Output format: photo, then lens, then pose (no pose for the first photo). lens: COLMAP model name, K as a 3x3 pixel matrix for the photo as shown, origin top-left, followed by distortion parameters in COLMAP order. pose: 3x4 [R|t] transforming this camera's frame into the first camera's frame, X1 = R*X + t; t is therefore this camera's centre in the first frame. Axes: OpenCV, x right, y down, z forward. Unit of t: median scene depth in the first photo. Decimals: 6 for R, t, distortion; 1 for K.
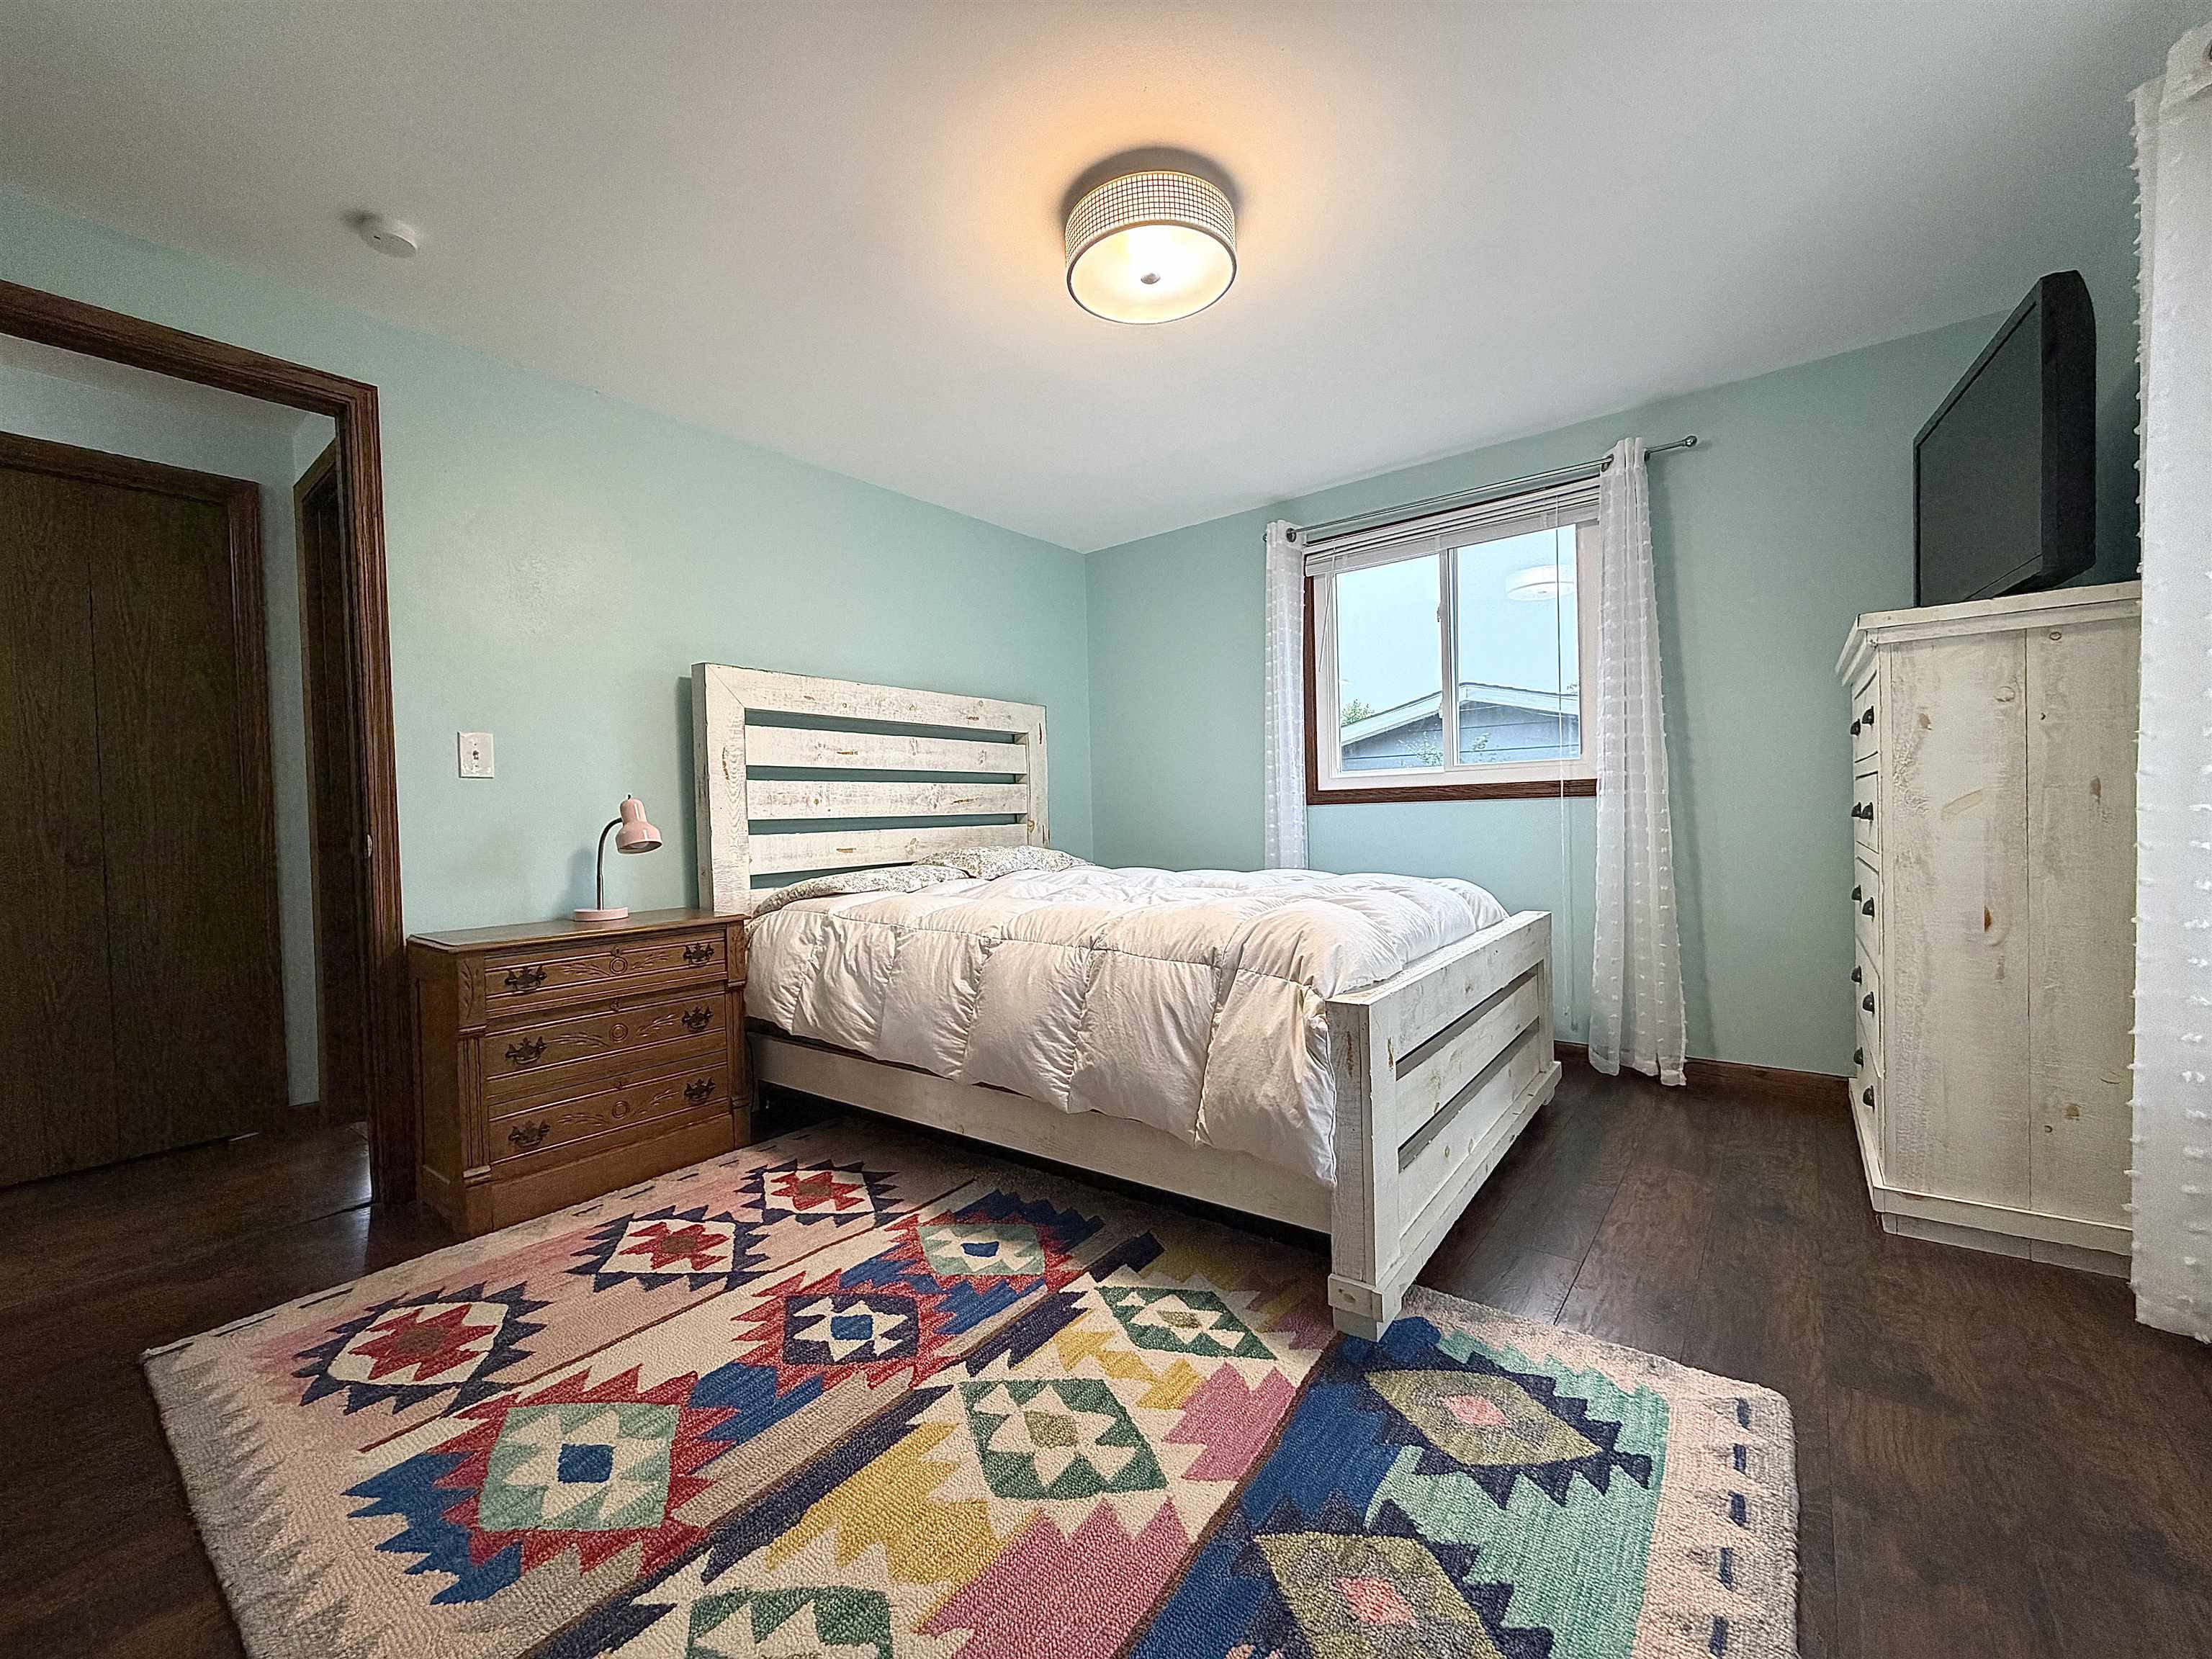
lens RADIAL K [[884.1, 0, 1103.9], [0, 884.1, 826.8], [0, 0, 1]] dist [0.000434, -0.000492]
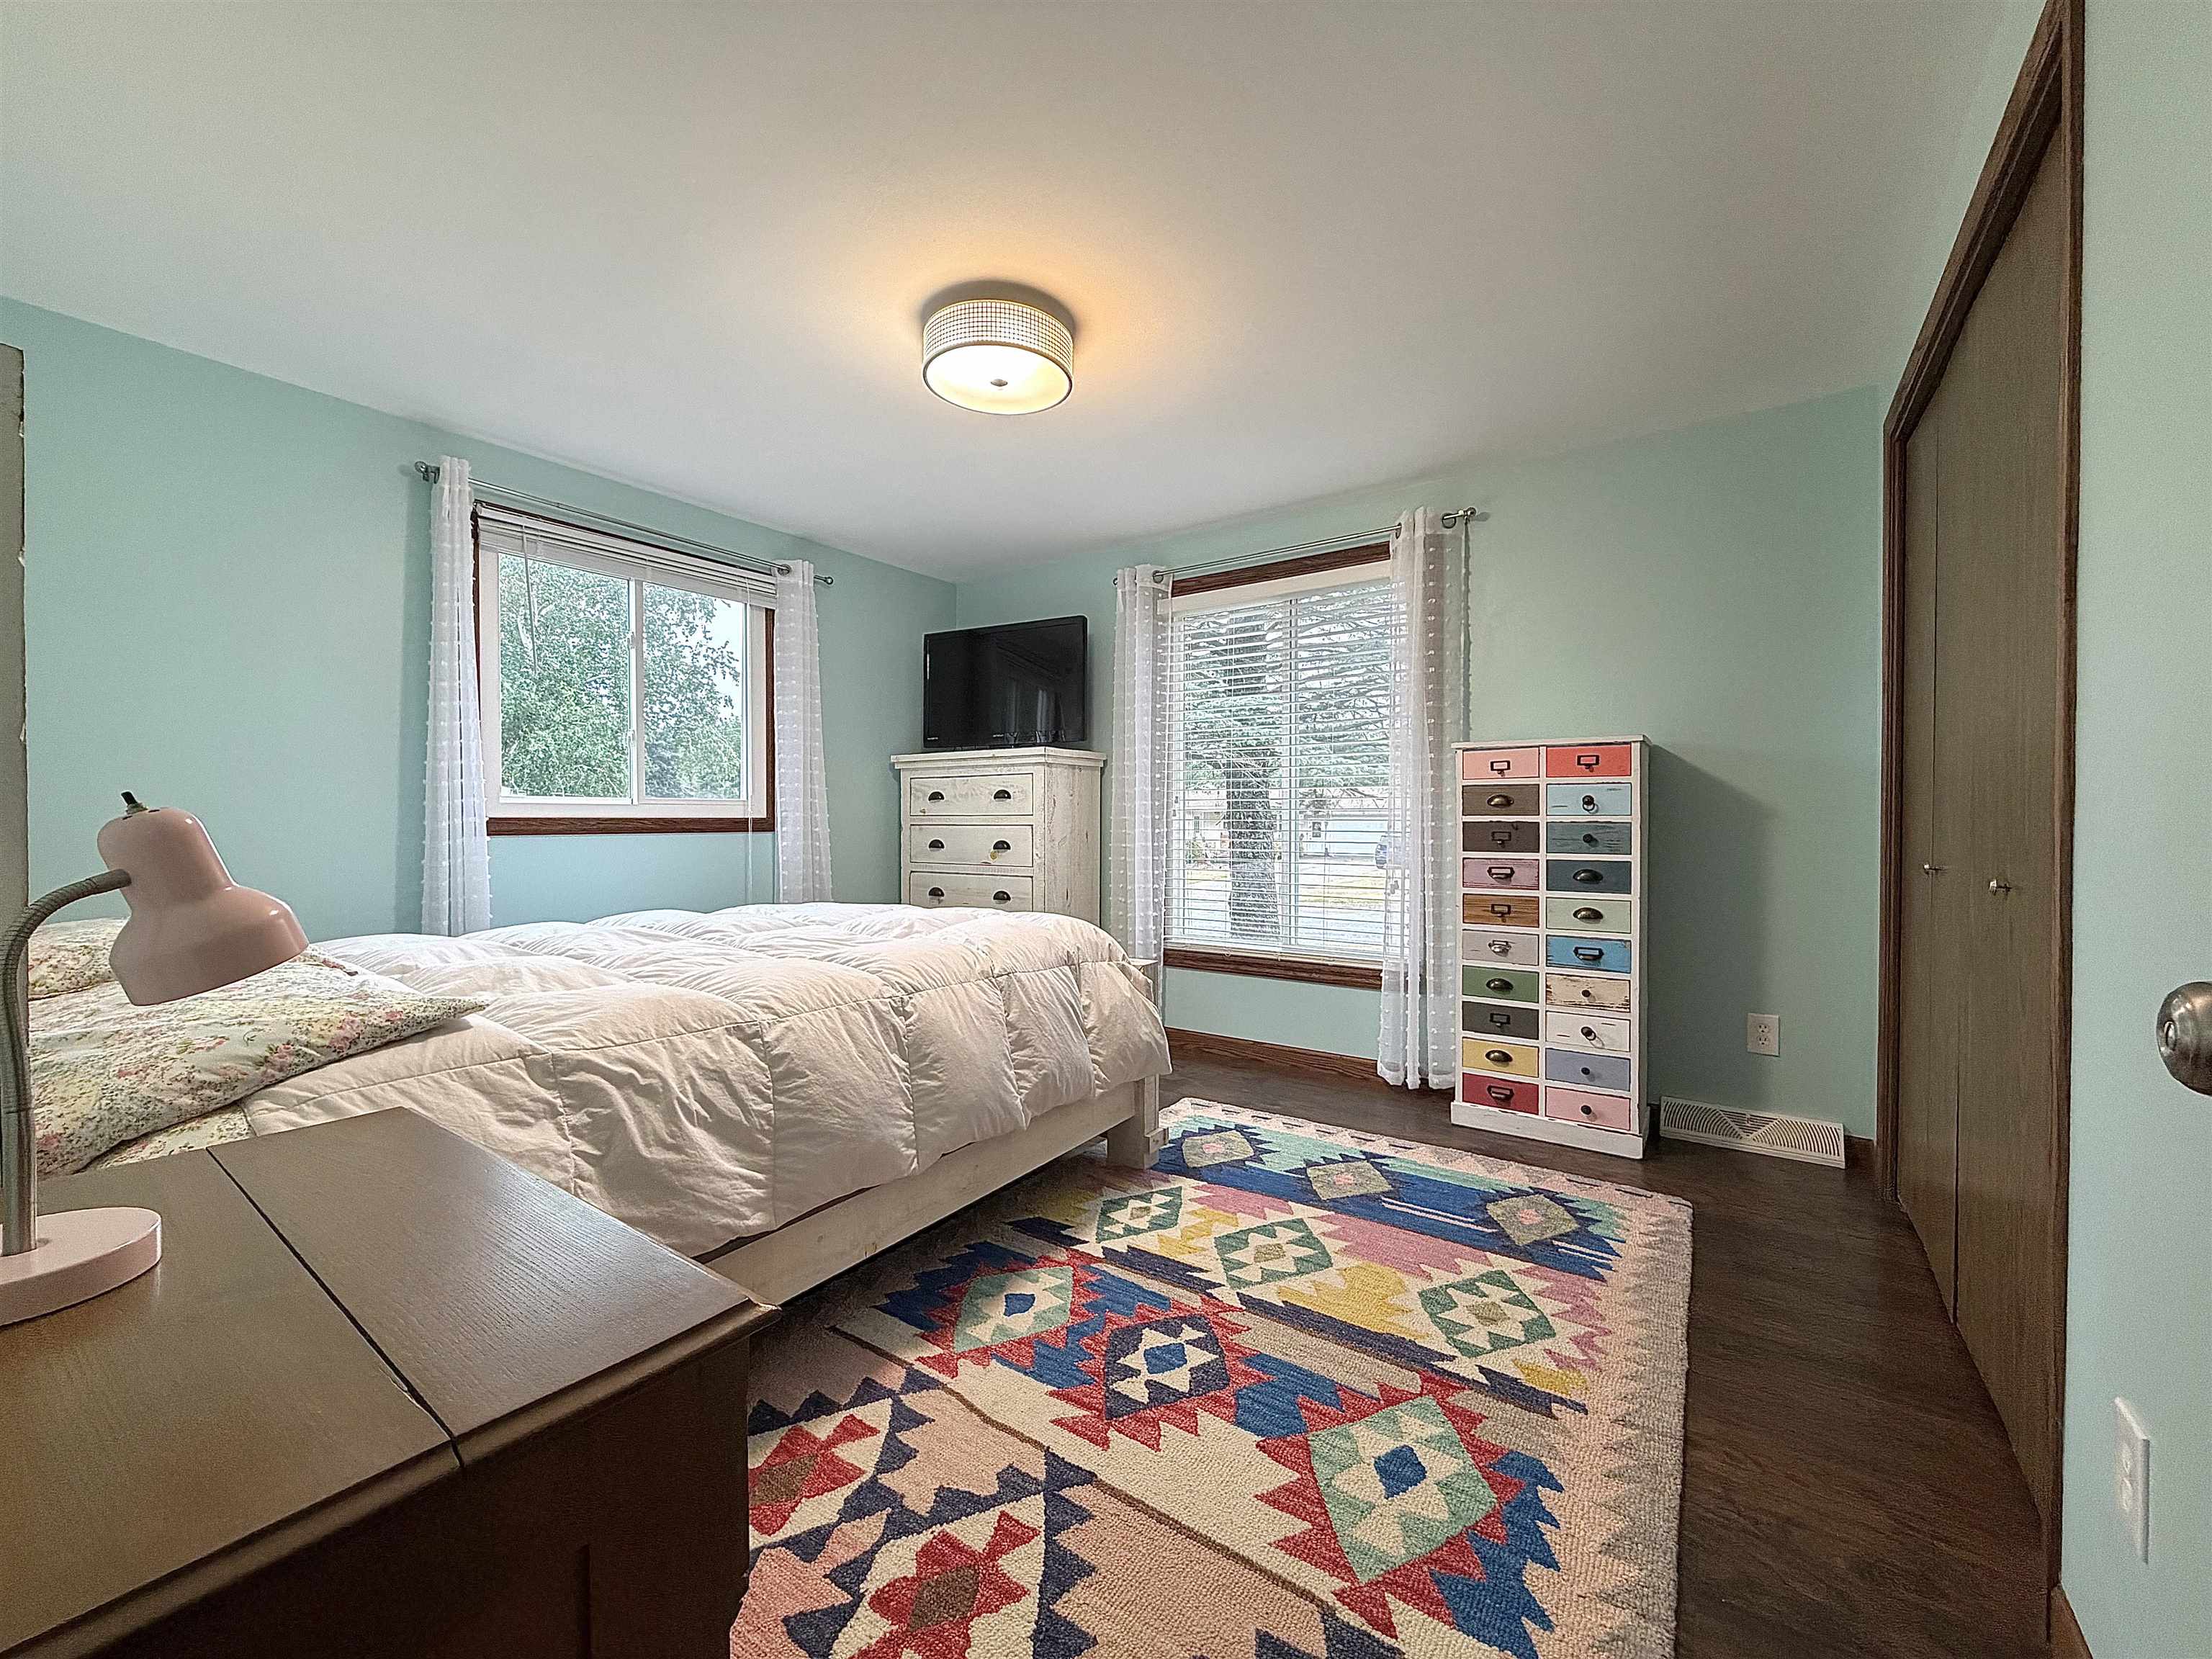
lens RADIAL K [[884.1, 0, 1103.9], [0, 884.1, 826.8], [0, 0, 1]] dist [0.000434, -0.000492]
pose [[-0.051573, 0.018458, 0.998499, -1.384613], [0.013755, 0.999747, -0.017771, -0.027049], [-0.998574, 0.012818, -0.051814, 1.183787]]
